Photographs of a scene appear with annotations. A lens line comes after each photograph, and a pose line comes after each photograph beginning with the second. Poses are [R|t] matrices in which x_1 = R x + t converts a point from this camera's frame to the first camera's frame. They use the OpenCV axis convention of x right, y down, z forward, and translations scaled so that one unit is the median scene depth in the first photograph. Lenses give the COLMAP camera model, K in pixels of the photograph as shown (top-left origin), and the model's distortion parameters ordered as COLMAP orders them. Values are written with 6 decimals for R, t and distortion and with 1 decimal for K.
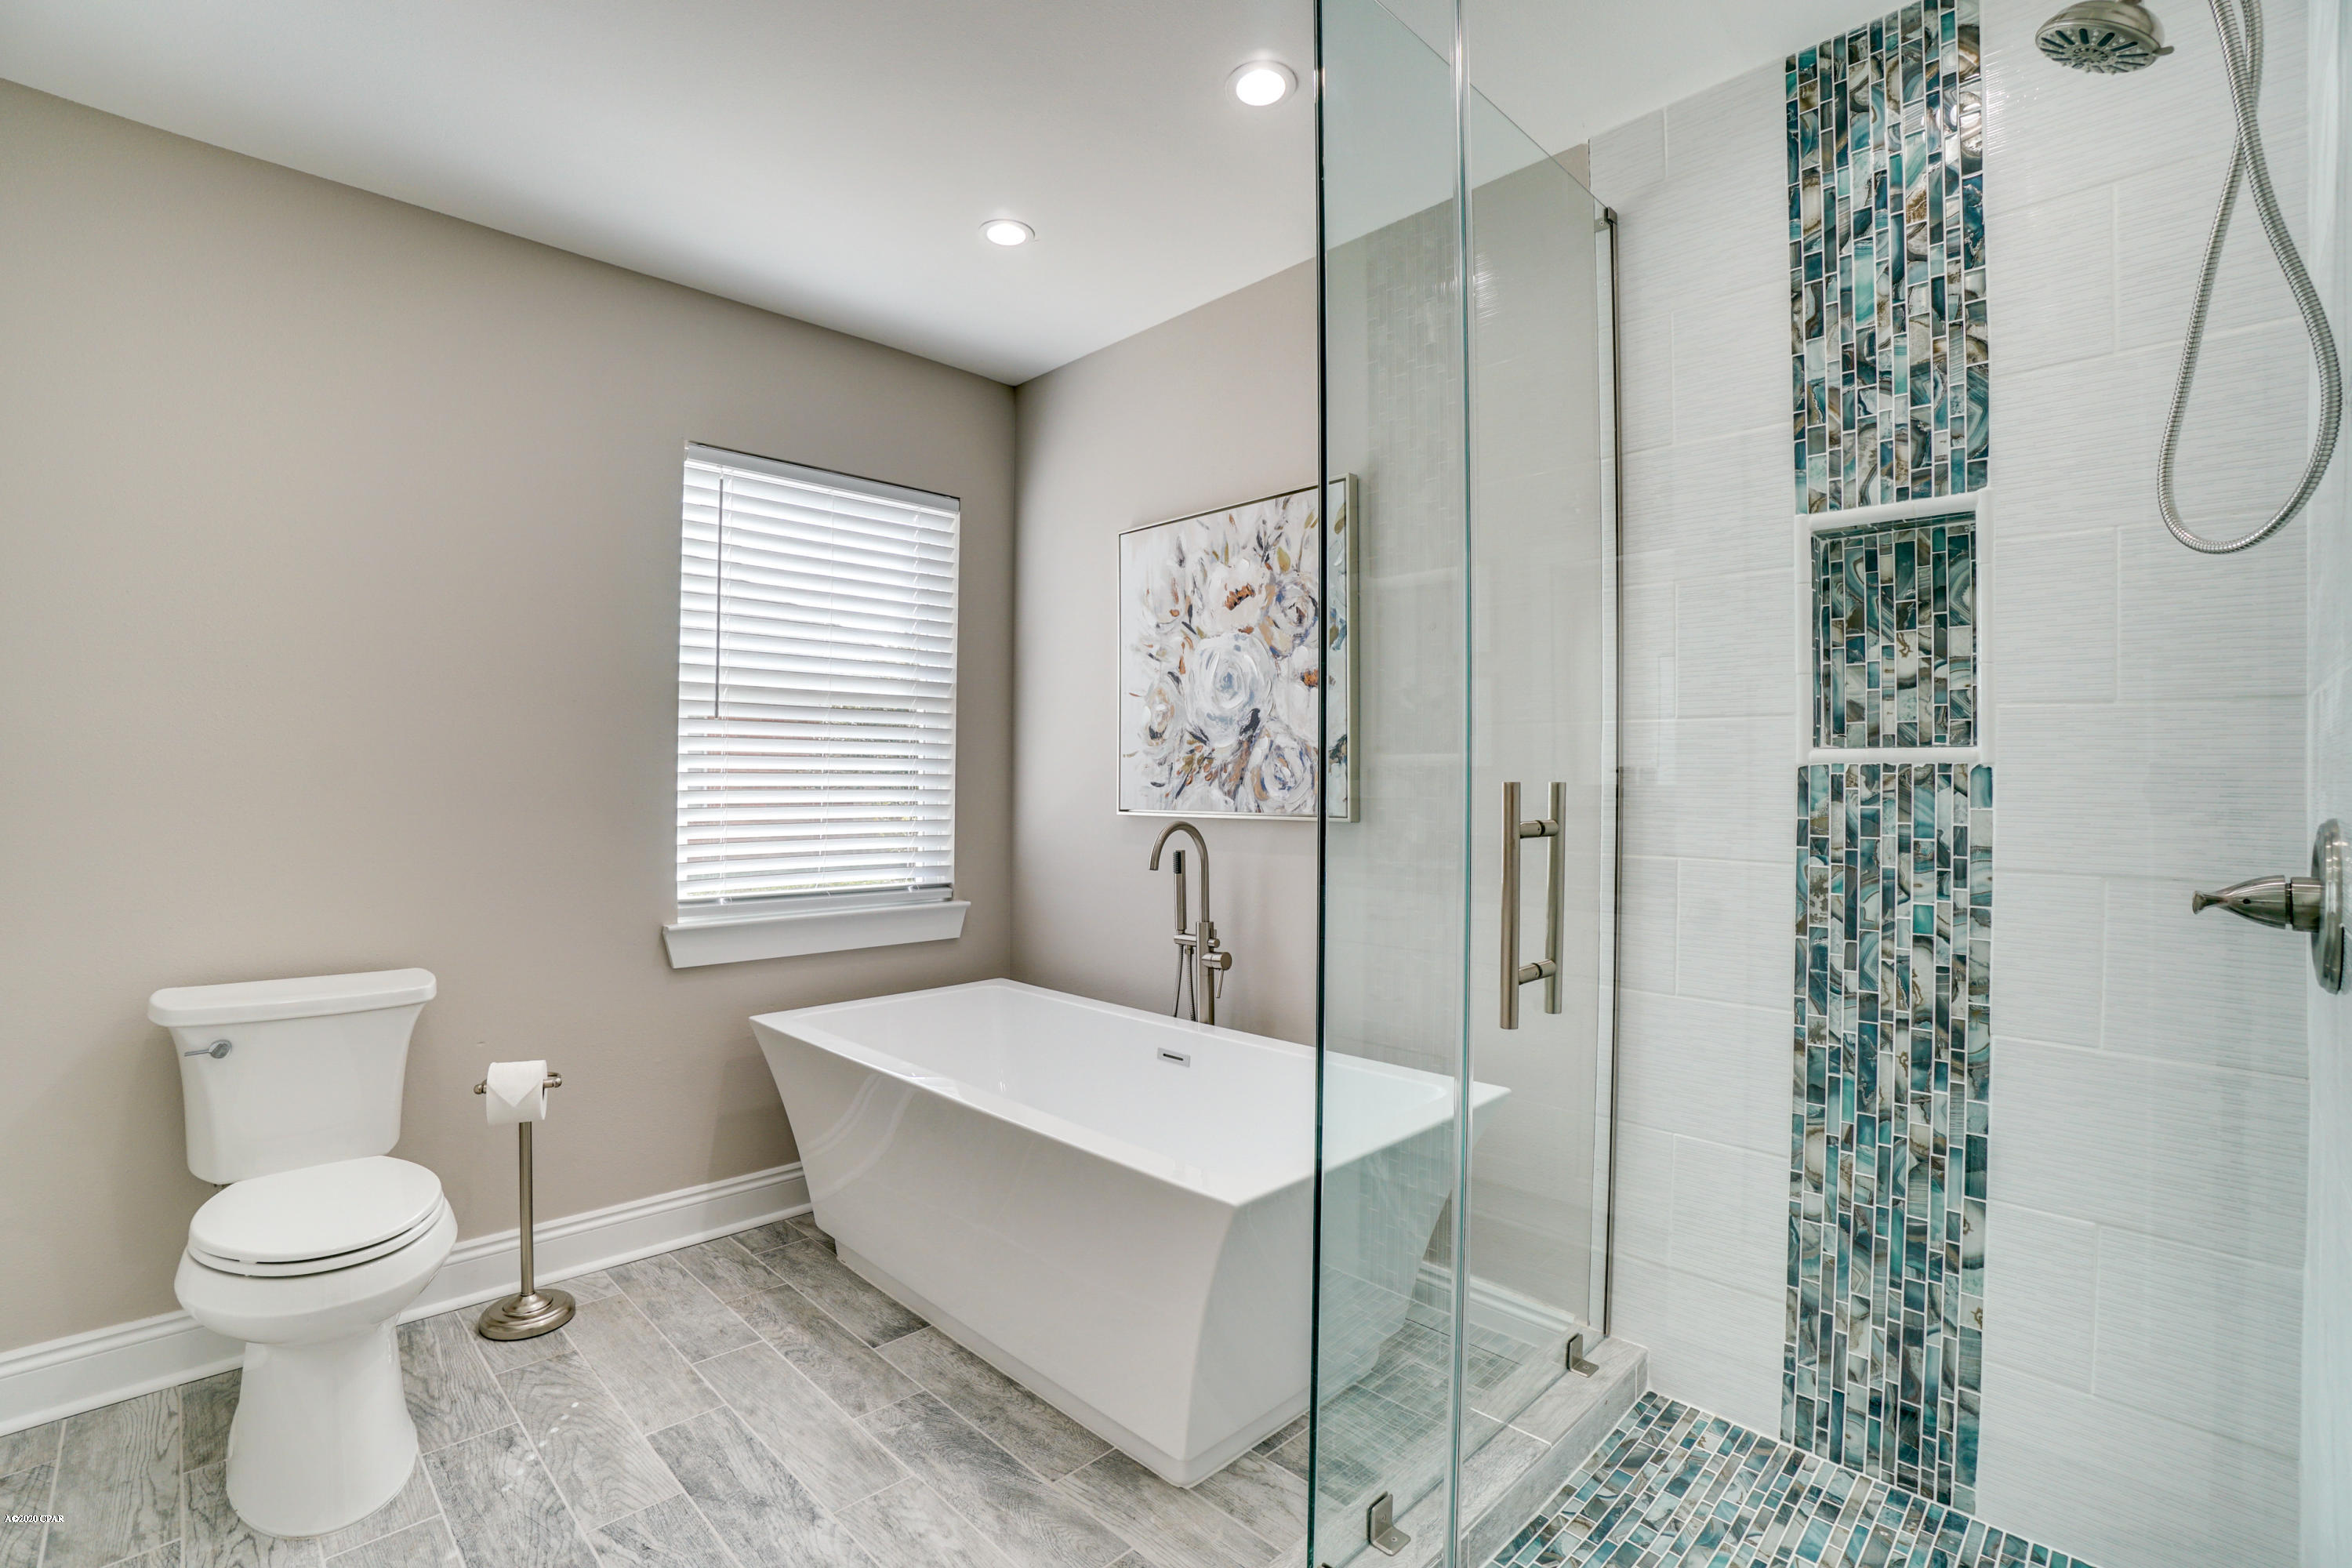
lens RADIAL K [[1045.8, 0, 1163.9], [0, 1045.8, 776.3], [0, 0, 1]] dist [-0.056460, 0.020098]
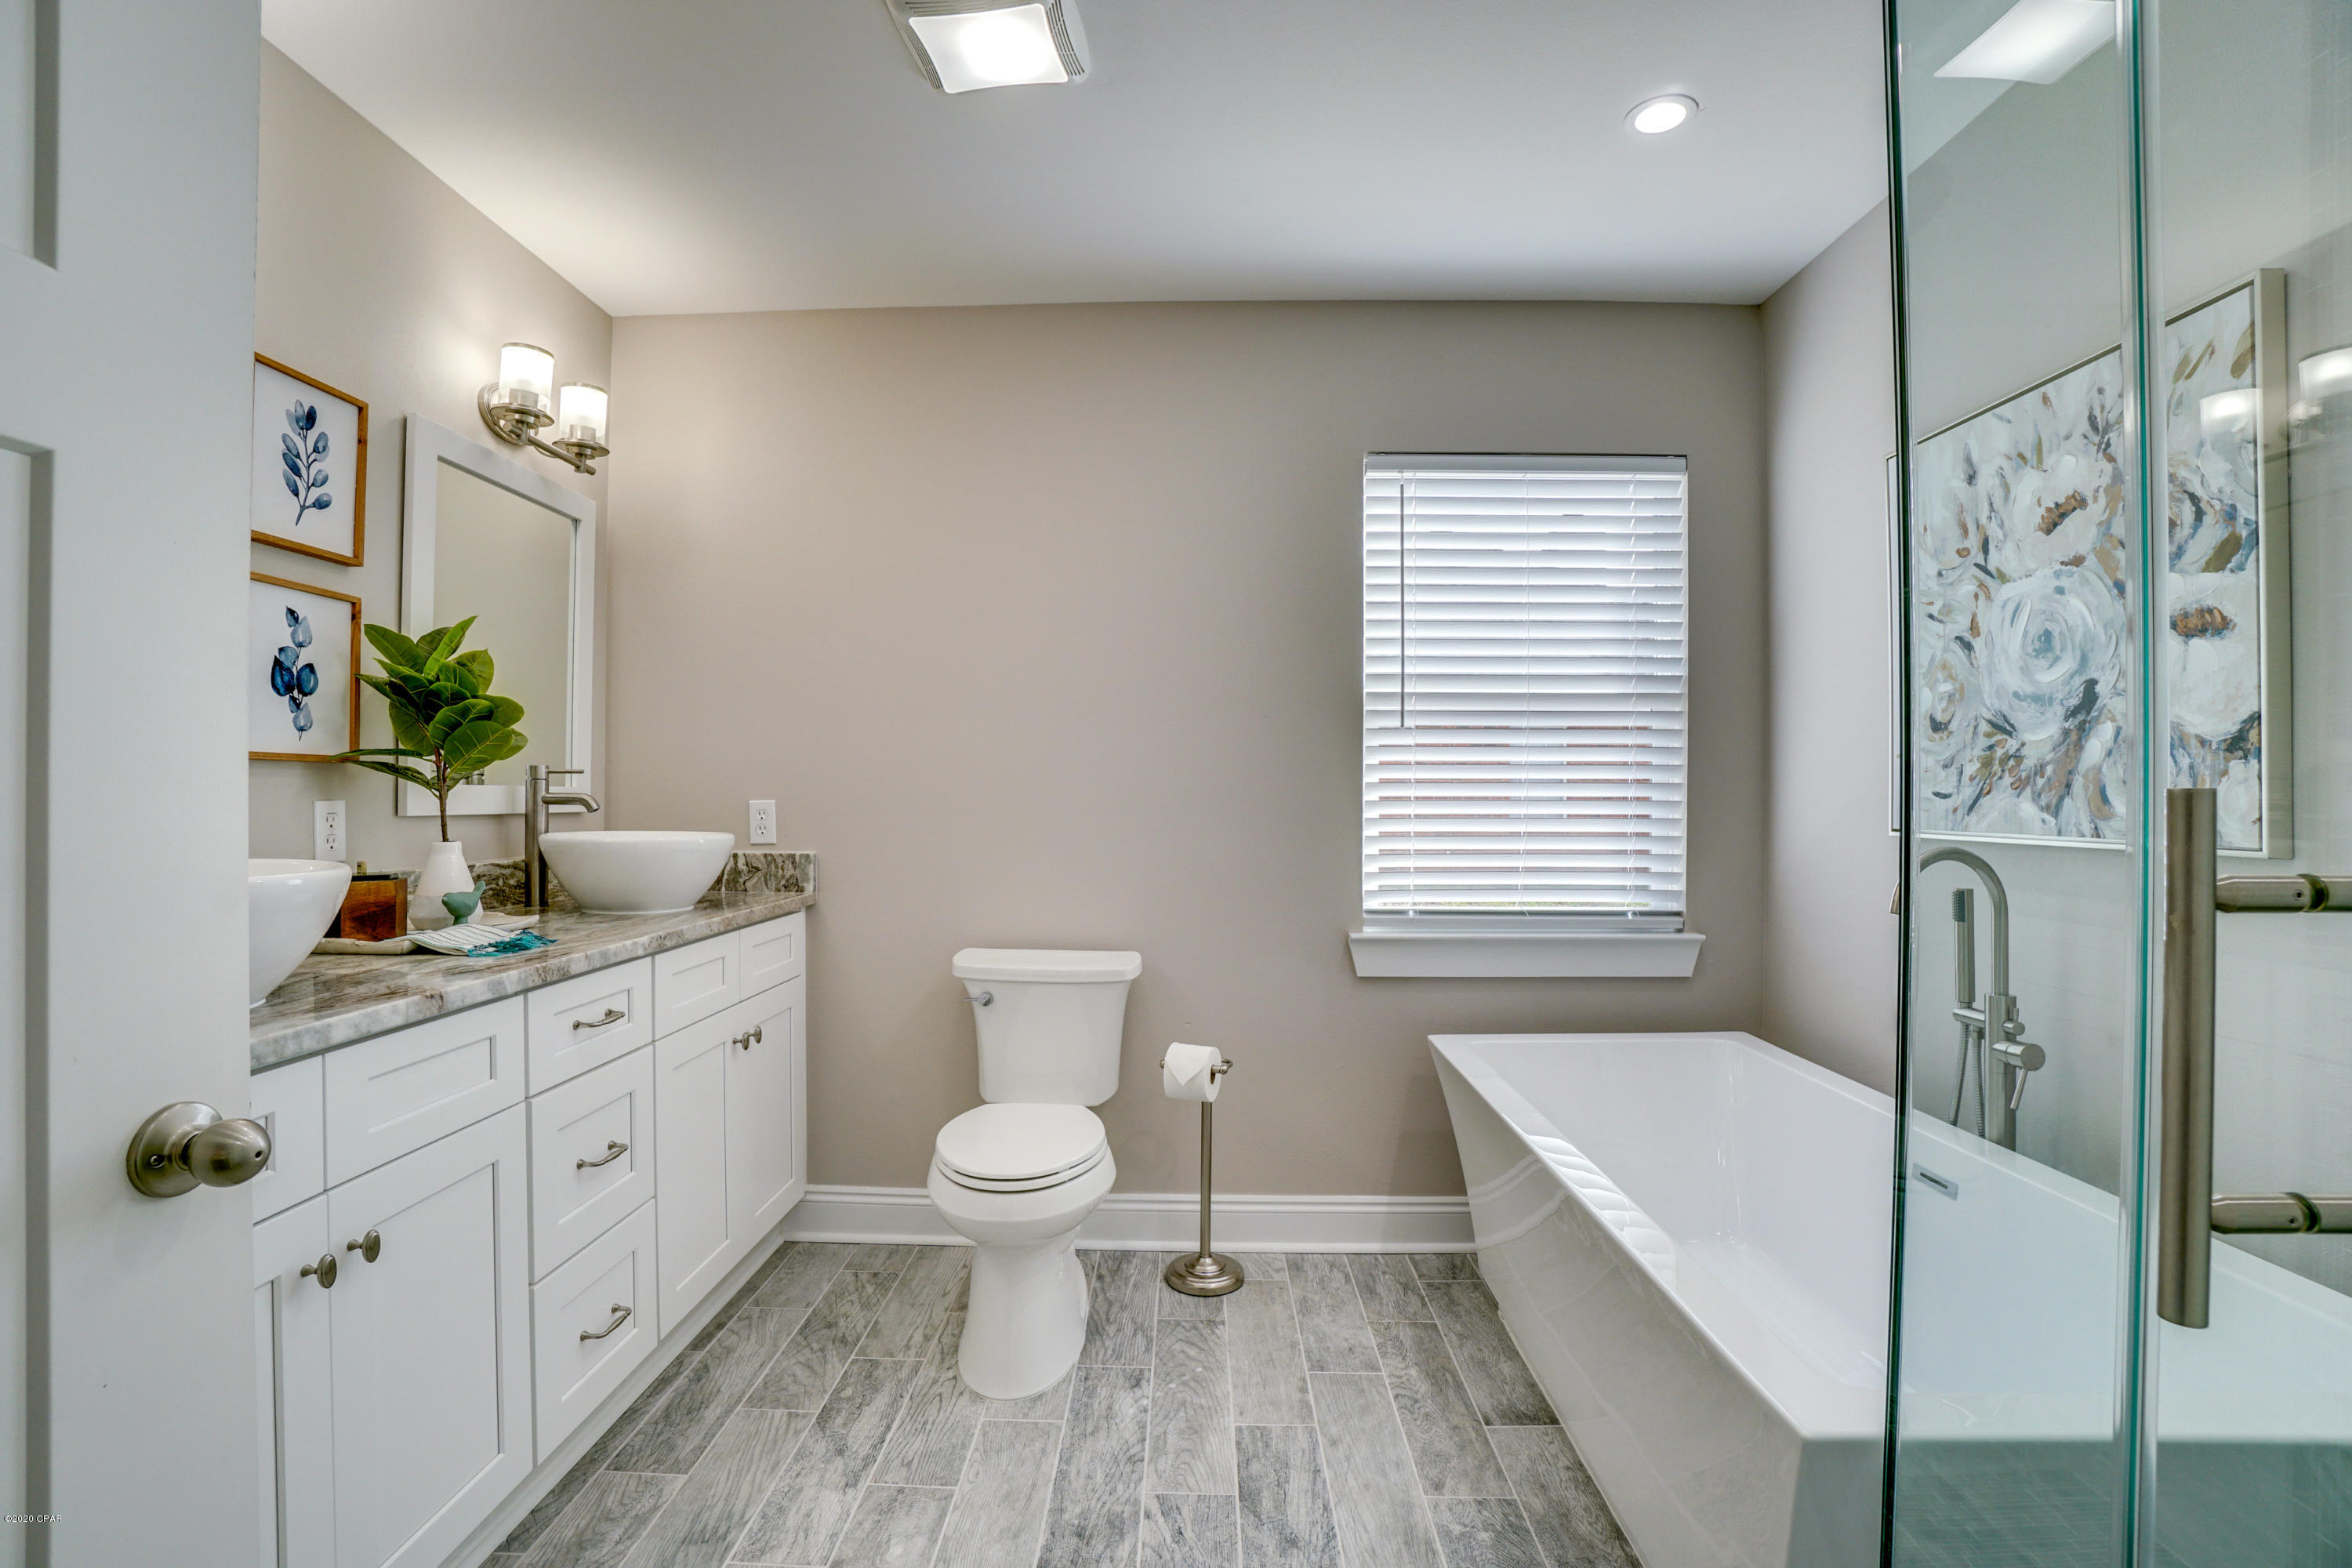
lens RADIAL K [[1066.5, 0, 1174.2], [0, 1066.5, 791.5], [0, 0, 1]] dist [-0.056051, 0.025824]
pose [[0.714855, -0.002196, -0.699269, 0.132305], [0.005692, 0.999980, 0.002678, 0.000667], [0.699249, -0.005895, 0.714853, 0.134091]]
